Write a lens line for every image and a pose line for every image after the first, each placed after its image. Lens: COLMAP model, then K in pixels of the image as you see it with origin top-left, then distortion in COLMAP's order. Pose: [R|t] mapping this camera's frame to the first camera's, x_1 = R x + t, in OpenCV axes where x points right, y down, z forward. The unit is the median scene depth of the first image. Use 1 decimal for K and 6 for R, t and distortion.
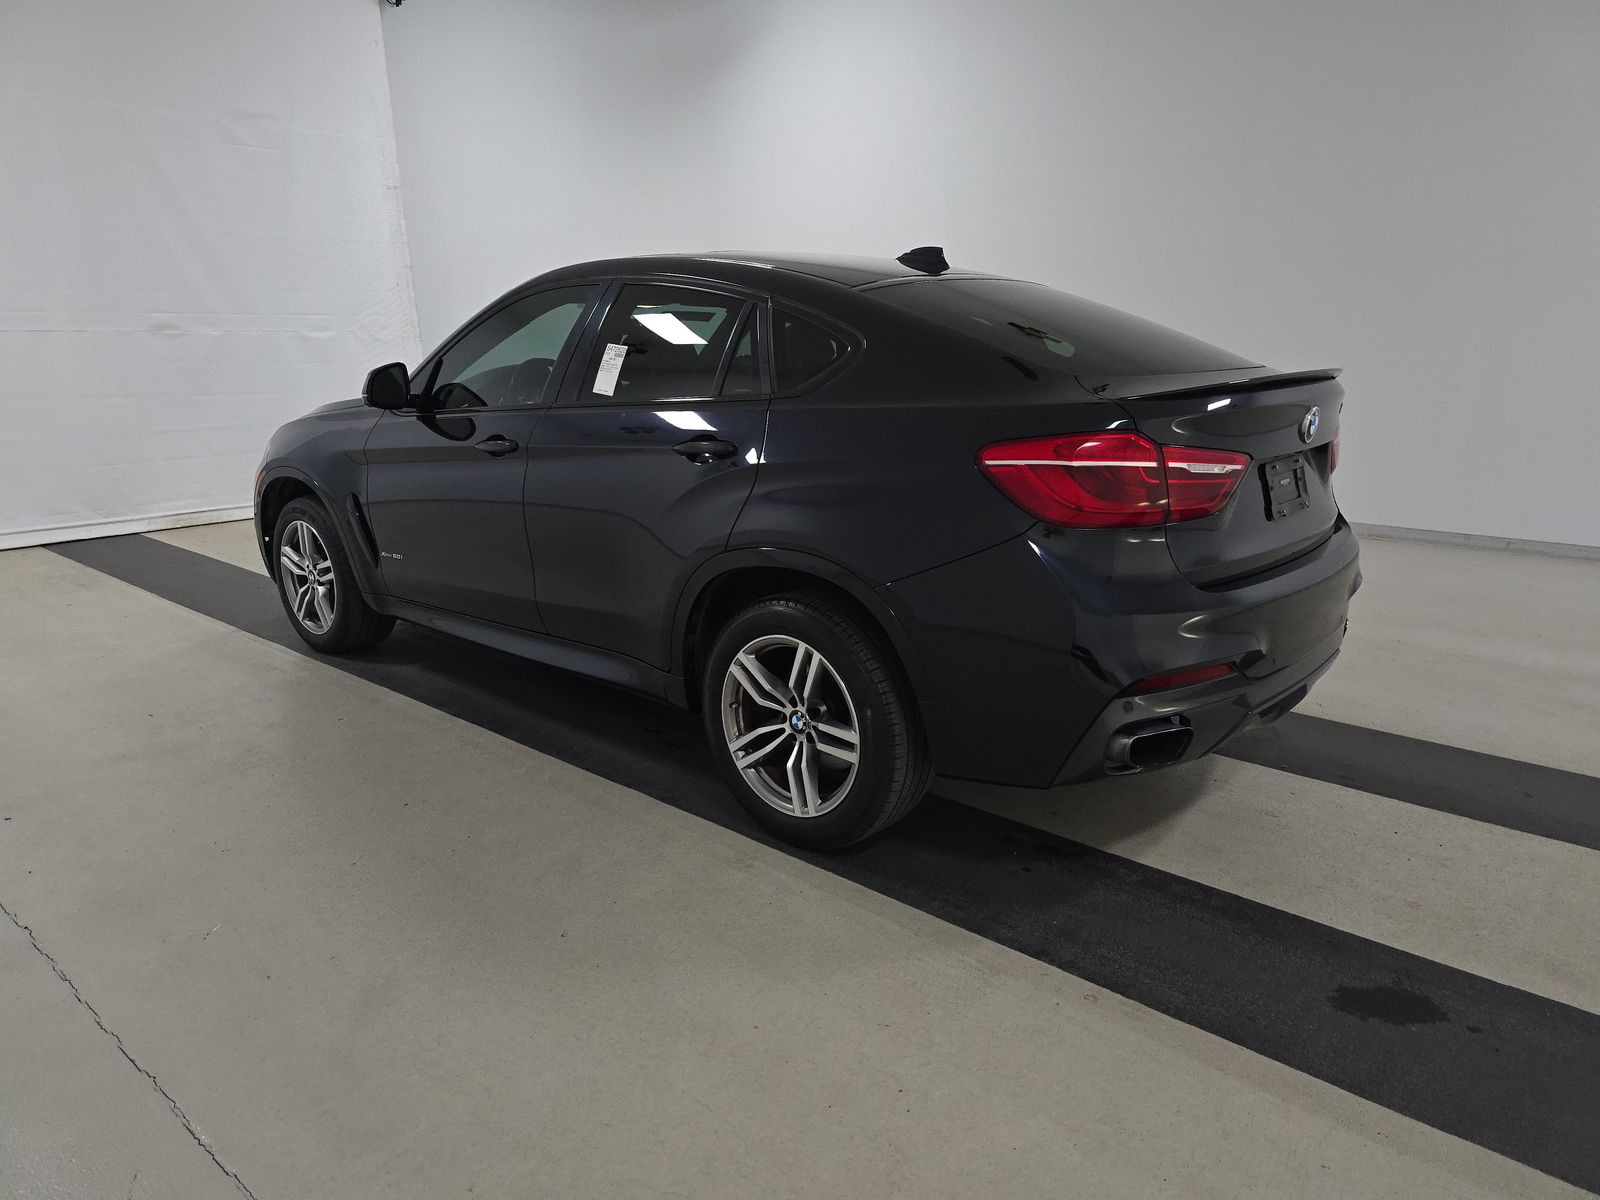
lens RADIAL K [[1069.6, 0, 800.0], [0, 1069.6, 600.0], [0, 0, 1]] dist [0.065744, -0.053822]
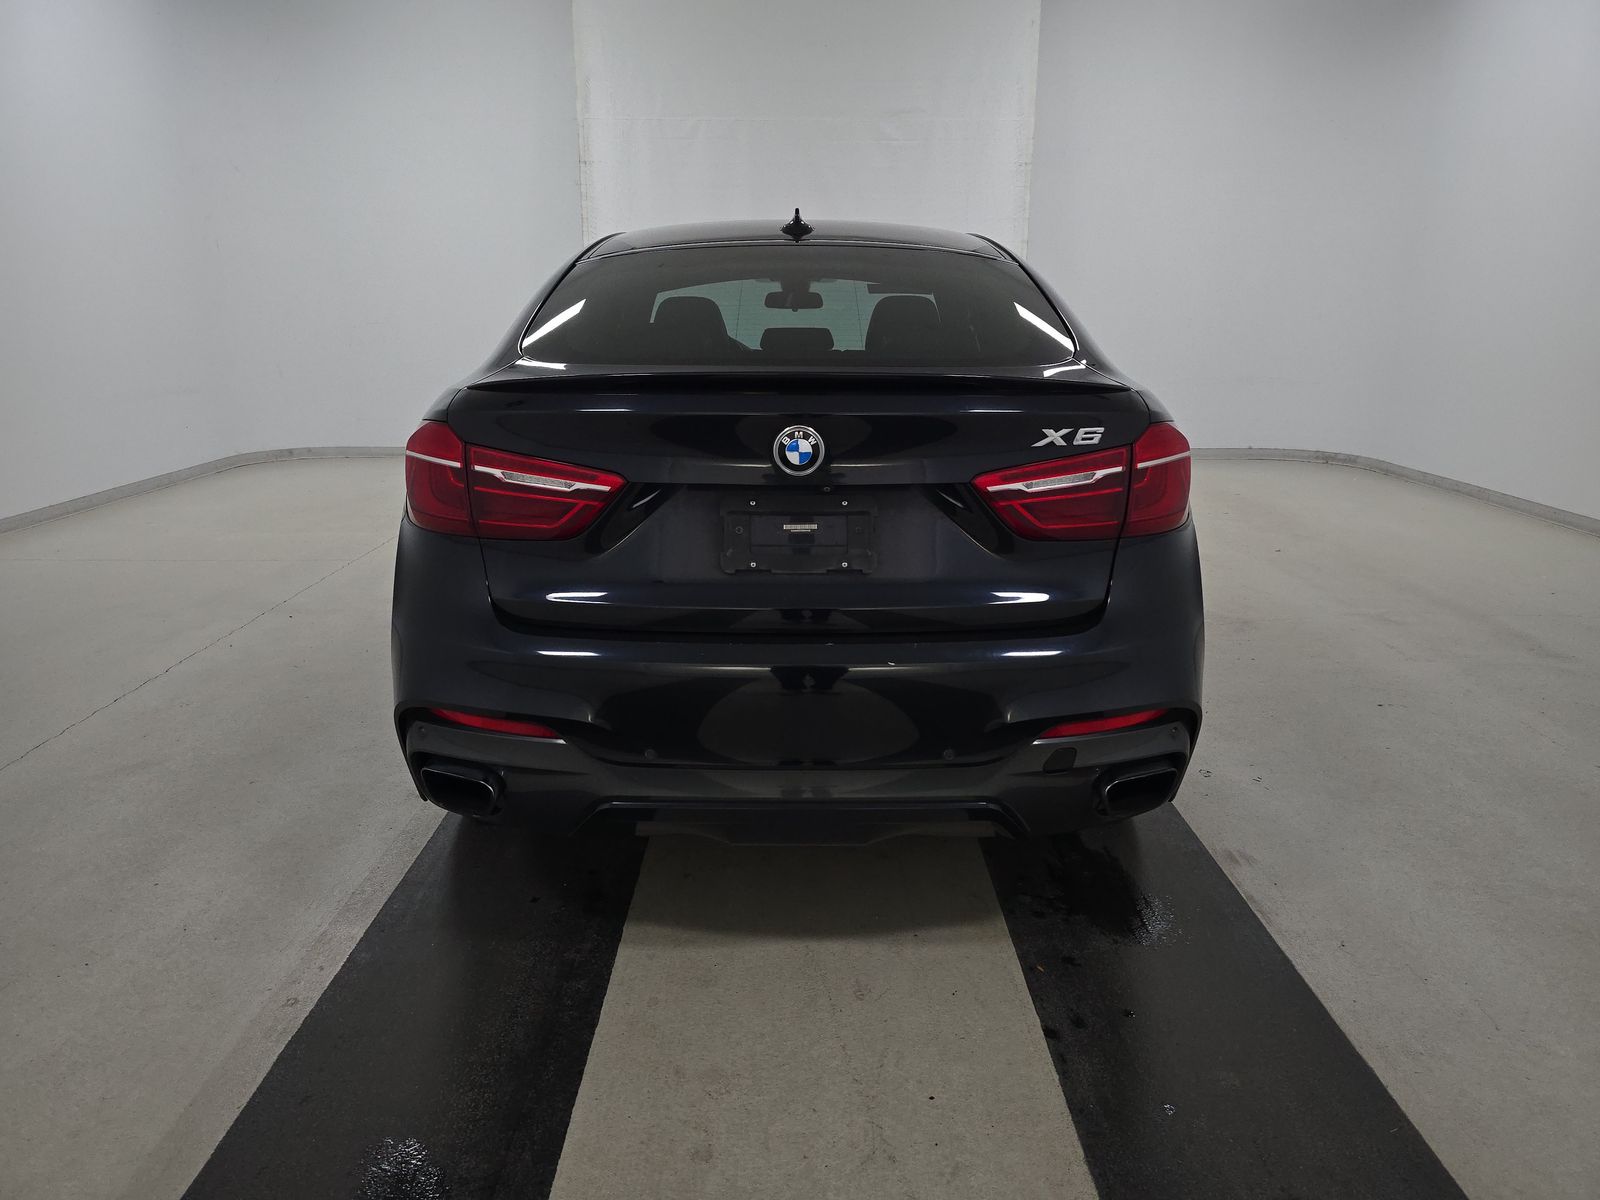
lens RADIAL K [[1069.6, 0, 800.0], [0, 1069.6, 600.0], [0, 0, 1]] dist [0.065744, -0.053822]
pose [[0.661979, 0.212114, -0.718882, 0.754120], [-0.195101, 0.974822, 0.107974, -0.109501], [0.723684, 0.068779, 0.686695, 0.404868]]
